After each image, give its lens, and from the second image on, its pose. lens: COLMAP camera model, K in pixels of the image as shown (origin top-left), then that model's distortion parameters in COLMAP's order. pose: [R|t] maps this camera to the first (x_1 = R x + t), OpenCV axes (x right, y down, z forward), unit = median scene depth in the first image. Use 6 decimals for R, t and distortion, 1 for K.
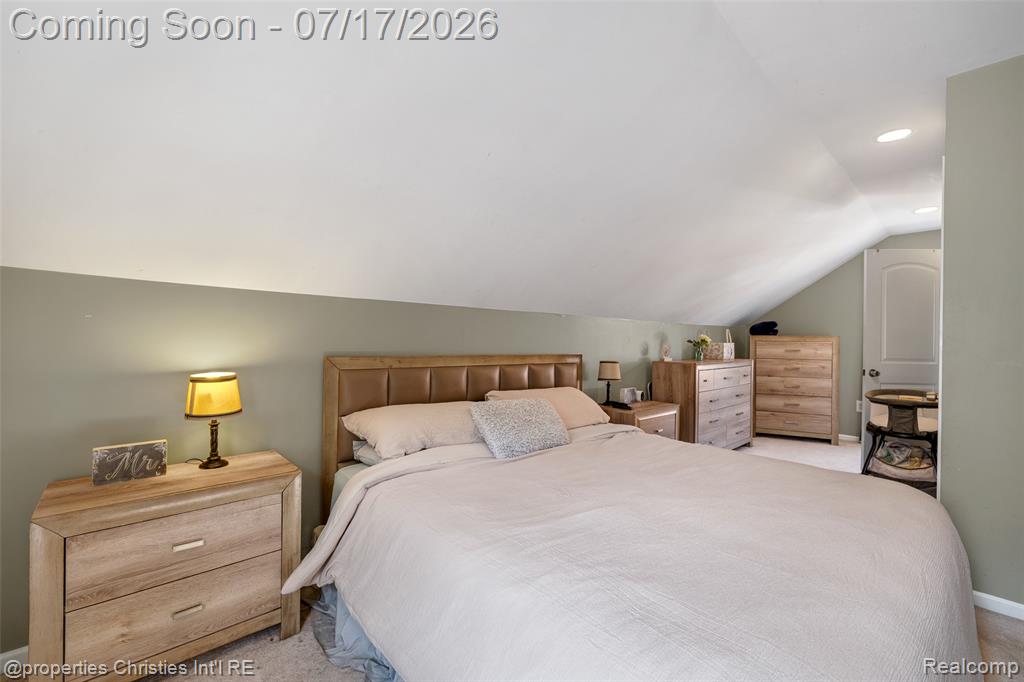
lens RADIAL K [[436.9, 0, 512.4], [0, 436.9, 338.8], [0, 0, 1]] dist [-0.000236, 0.000224]
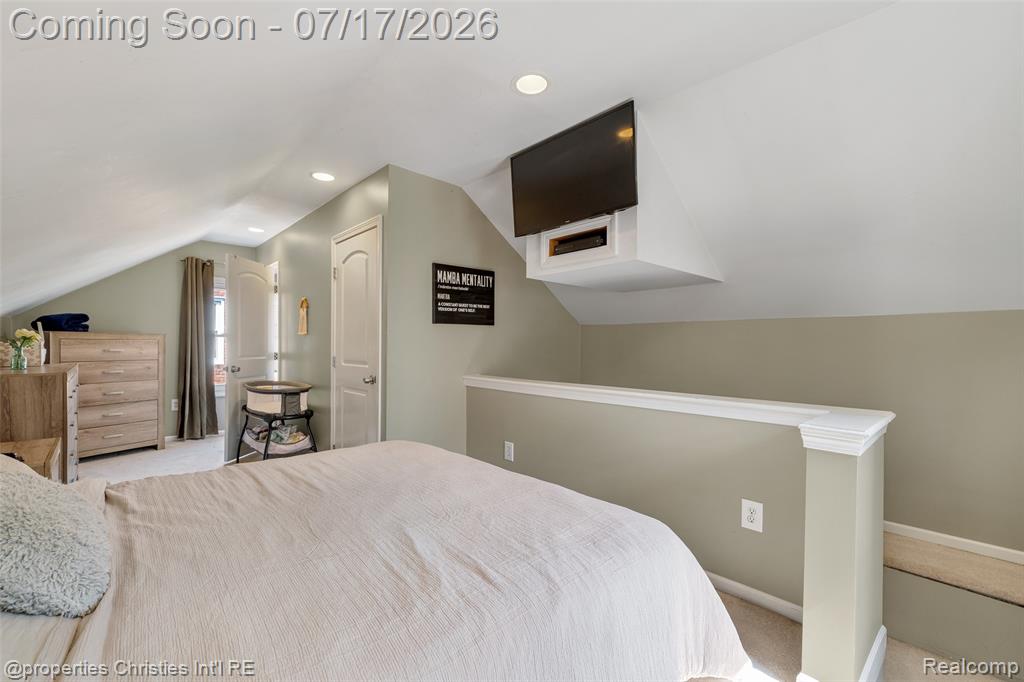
lens RADIAL K [[436.9, 0, 512.4], [0, 436.9, 338.8], [0, 0, 1]] dist [-0.000236, 0.000224]
pose [[-0.025561, -0.000389, 0.999673, -0.220572], [-0.008332, 0.999965, 0.000176, -0.002209], [-0.999639, -0.008325, -0.025564, 0.262693]]
